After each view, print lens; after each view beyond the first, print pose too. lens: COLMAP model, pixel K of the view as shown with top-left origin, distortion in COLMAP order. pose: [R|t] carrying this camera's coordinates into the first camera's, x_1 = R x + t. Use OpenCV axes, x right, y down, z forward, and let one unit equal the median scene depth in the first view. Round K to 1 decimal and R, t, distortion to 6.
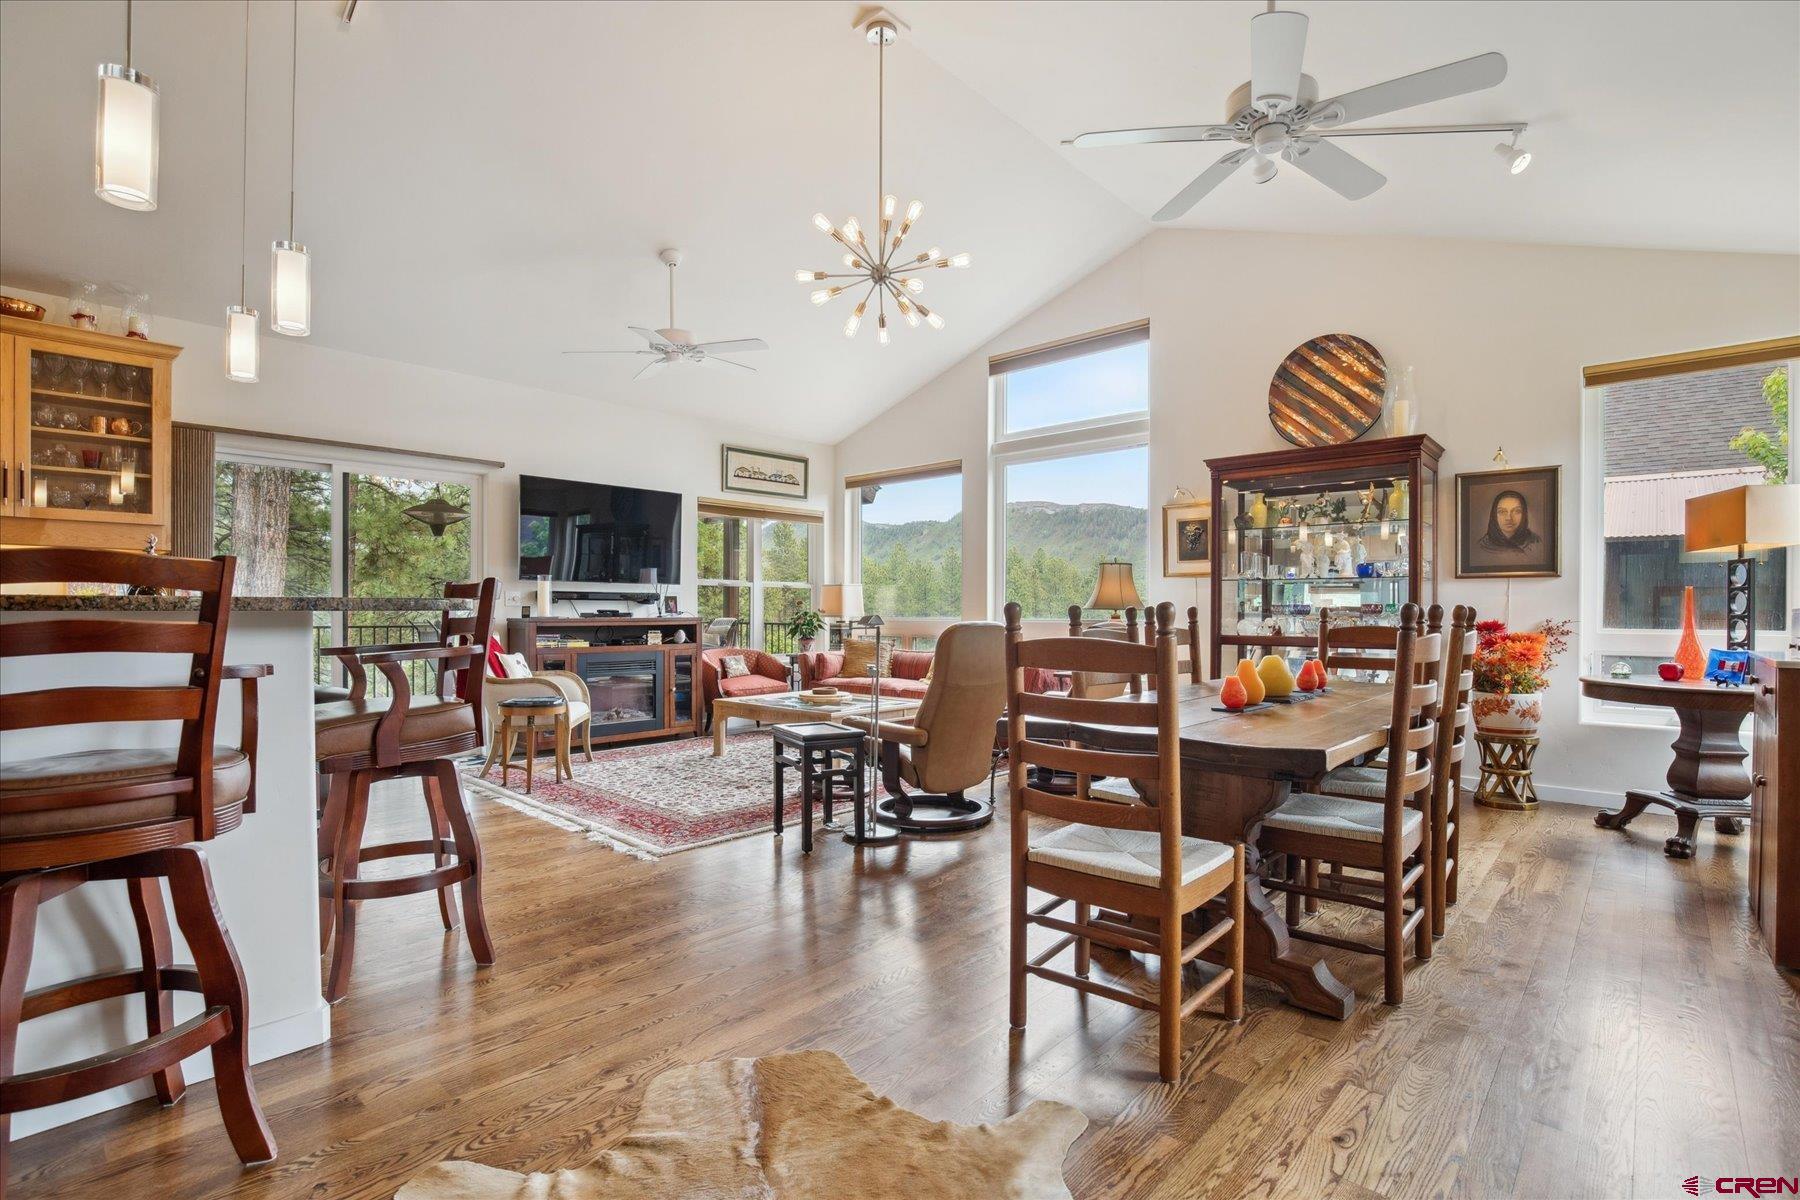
lens RADIAL K [[840.7, 0, 896.5], [0, 840.7, 621.3], [0, 0, 1]] dist [-0.026384, -0.000031]
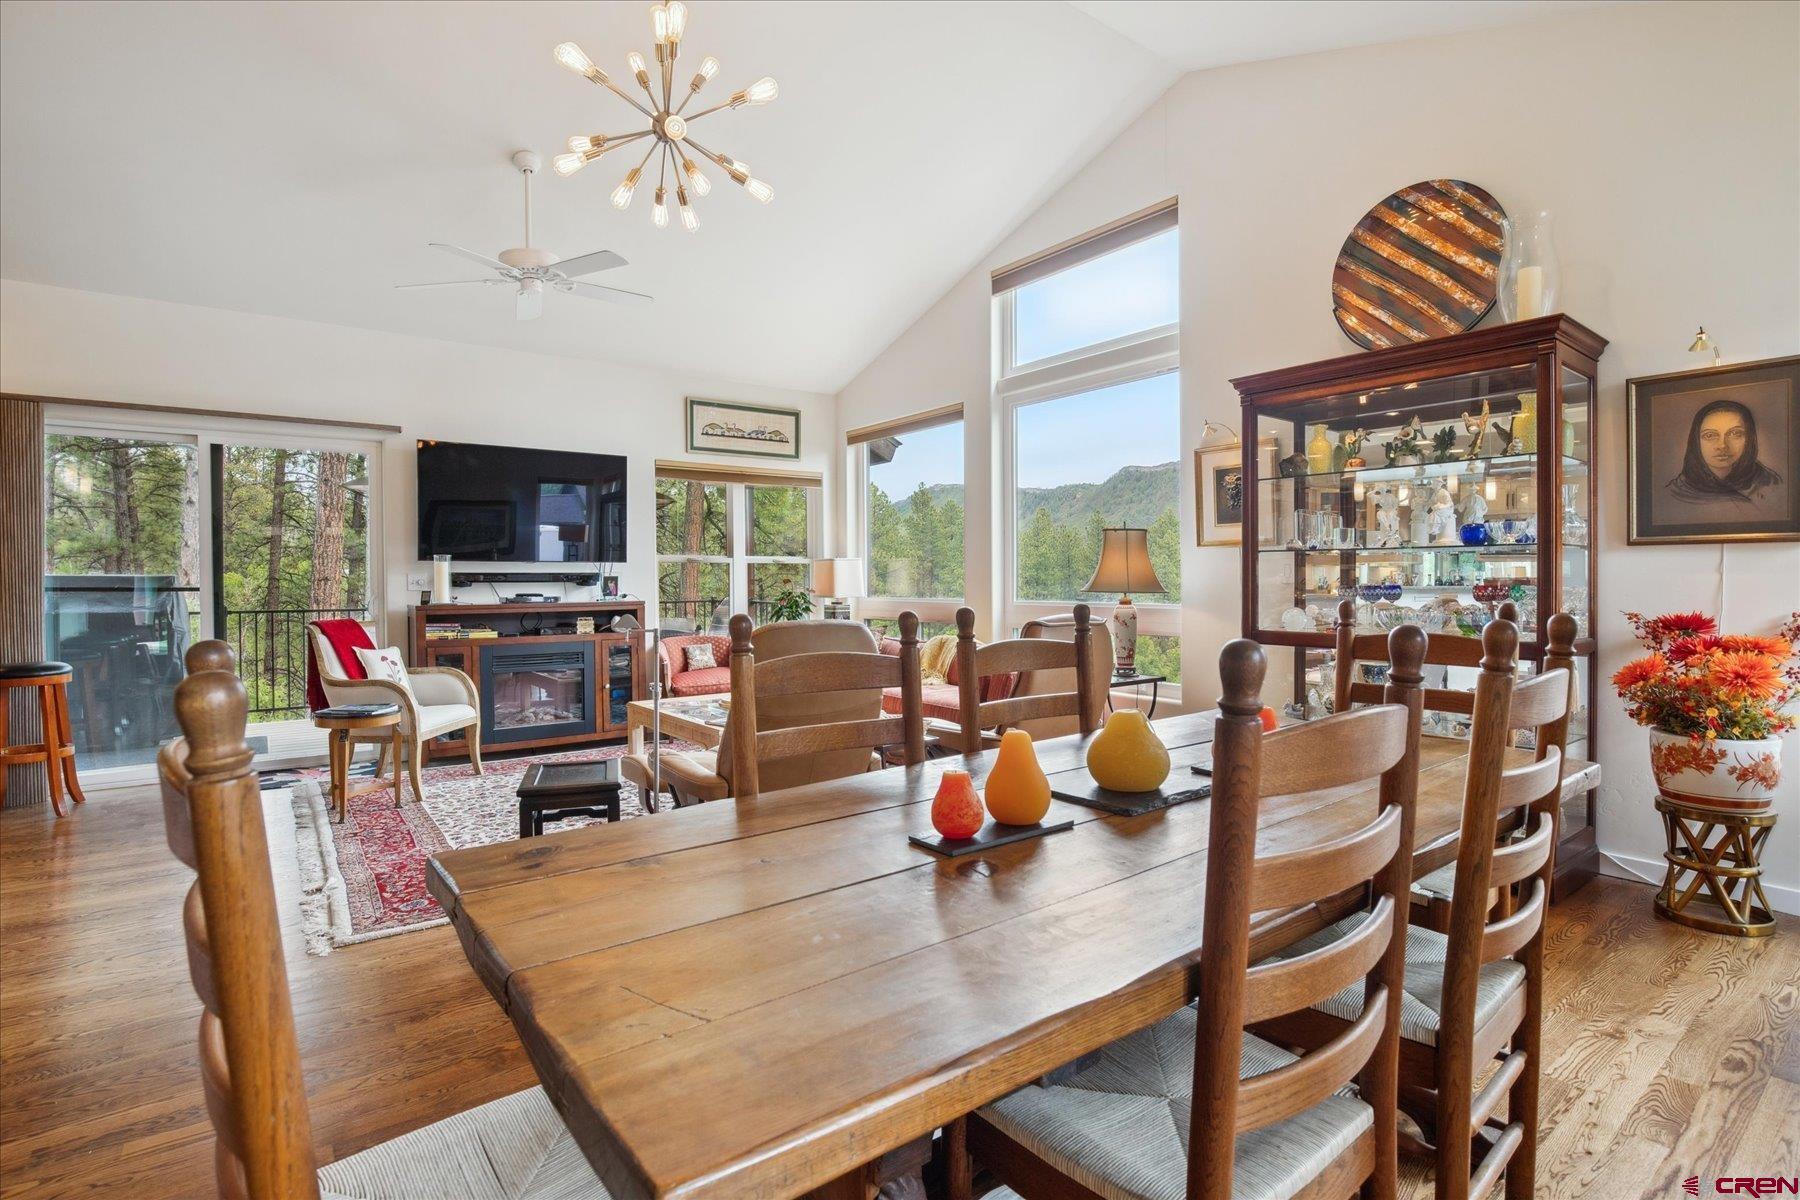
lens RADIAL K [[862.6, 0, 888.0], [0, 862.6, 594.7], [0, 0, 1]] dist [-0.035909, 0.009059]
pose [[0.983087, -0.004008, -0.183096, 0.211339], [0.005049, 0.999974, 0.005219, -0.018129], [0.183070, -0.006055, 0.983081, 0.238044]]
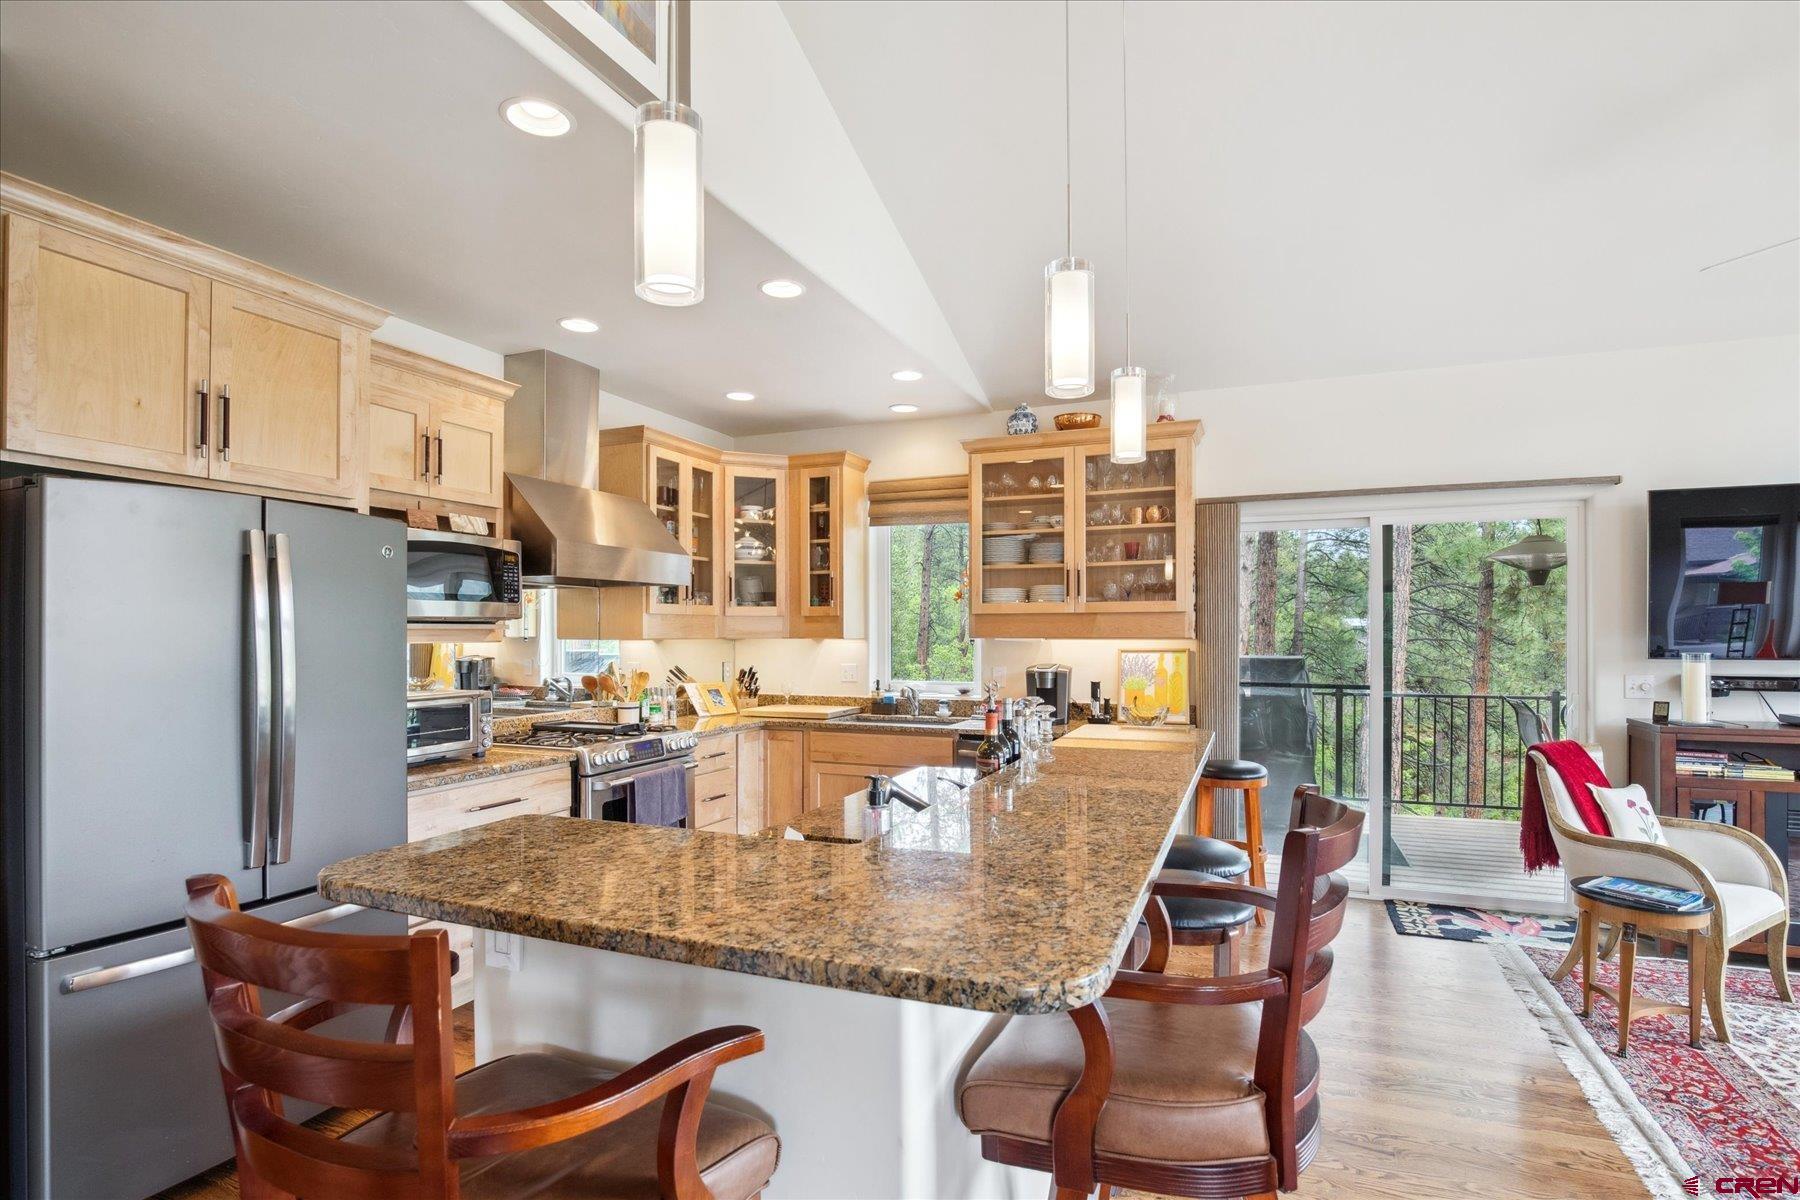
lens RADIAL K [[859.5, 0, 914.5], [0, 859.5, 628.9], [0, 0, 1]] dist [-0.041904, 0.009983]
pose [[0.348683, -0.006933, -0.937215, -0.061830], [-0.005646, 0.999939, -0.009497, -0.069504], [0.937224, 0.008603, 0.348622, 0.294705]]
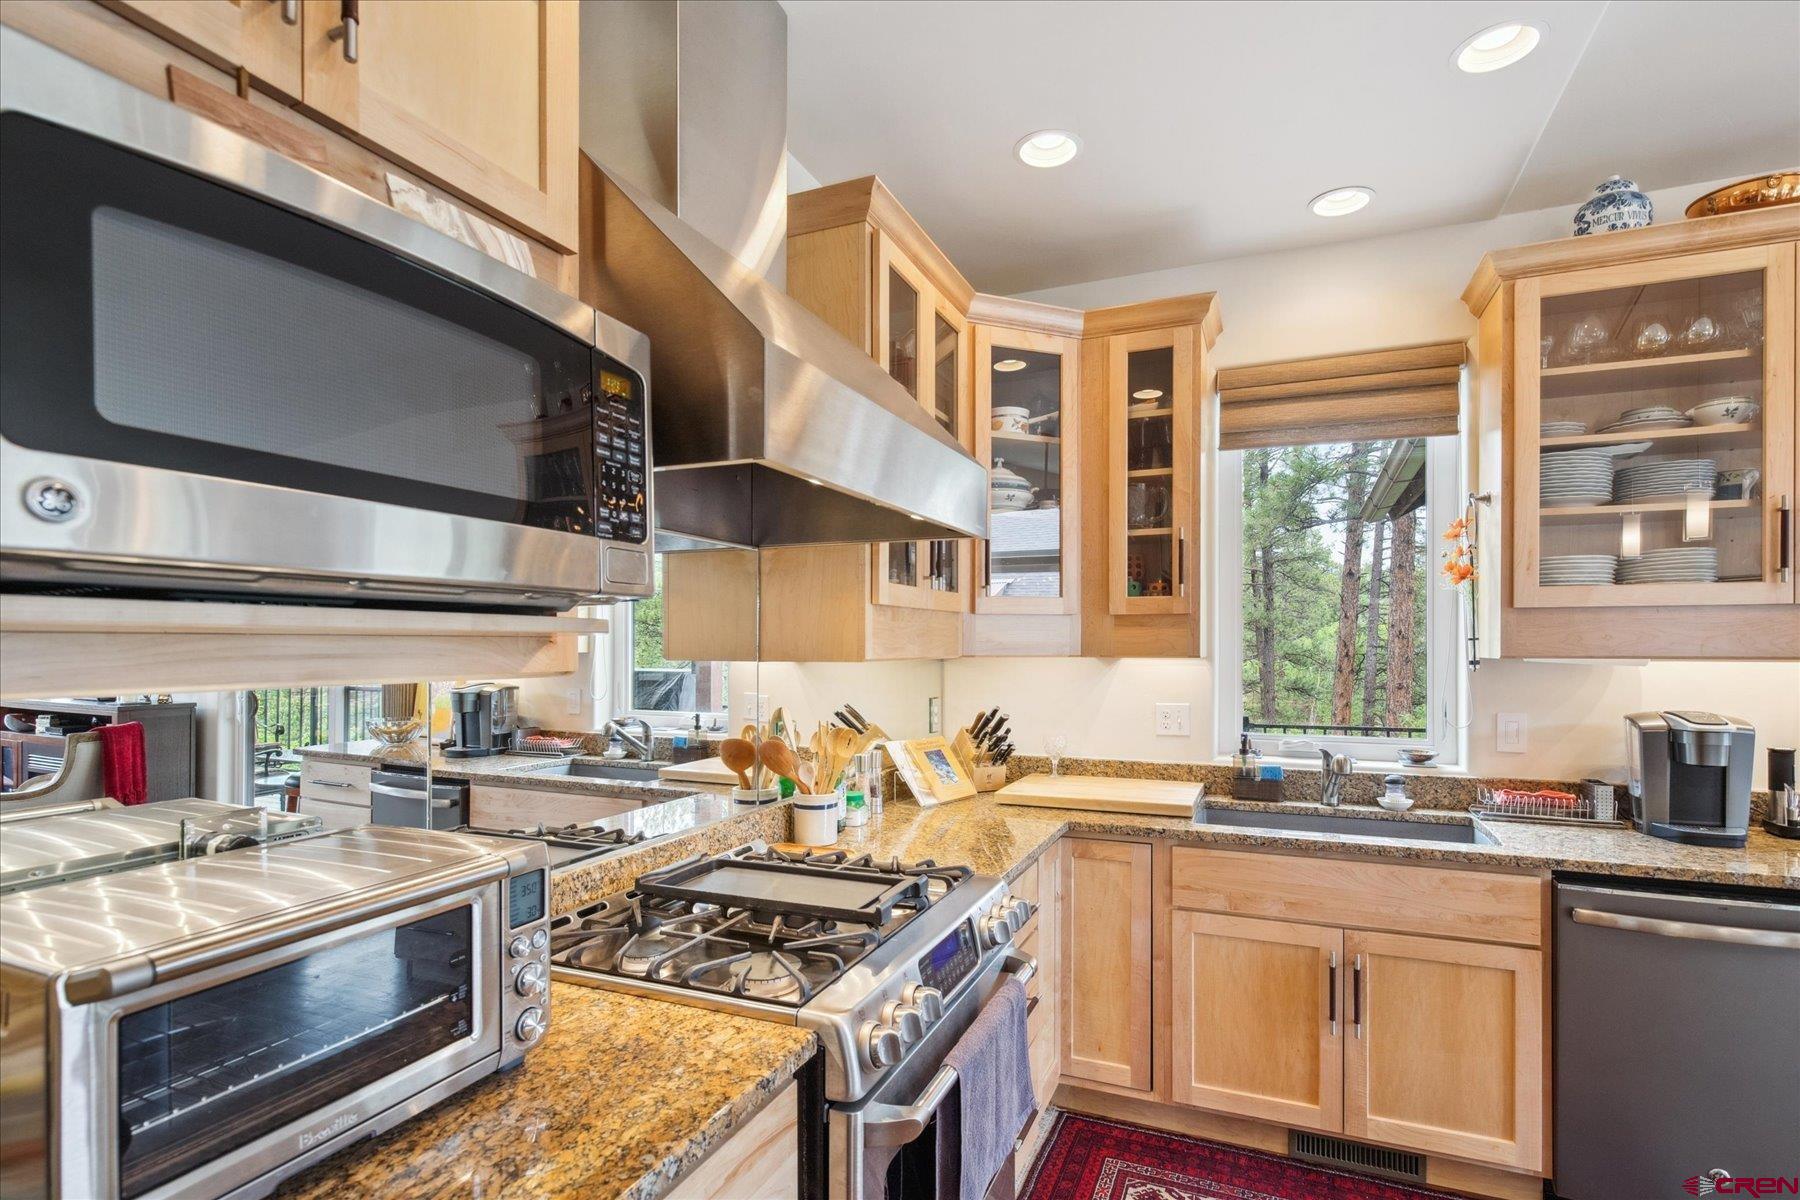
lens RADIAL K [[853.6, 0, 927.3], [0, 853.6, 651.9], [0, 0, 1]] dist [0.003569, -0.000384]
pose [[0.349584, 0.003655, -0.936898, -0.569292], [-0.006014, 0.999981, 0.001657, -0.070605], [0.936886, 0.005056, 0.349599, 0.232187]]
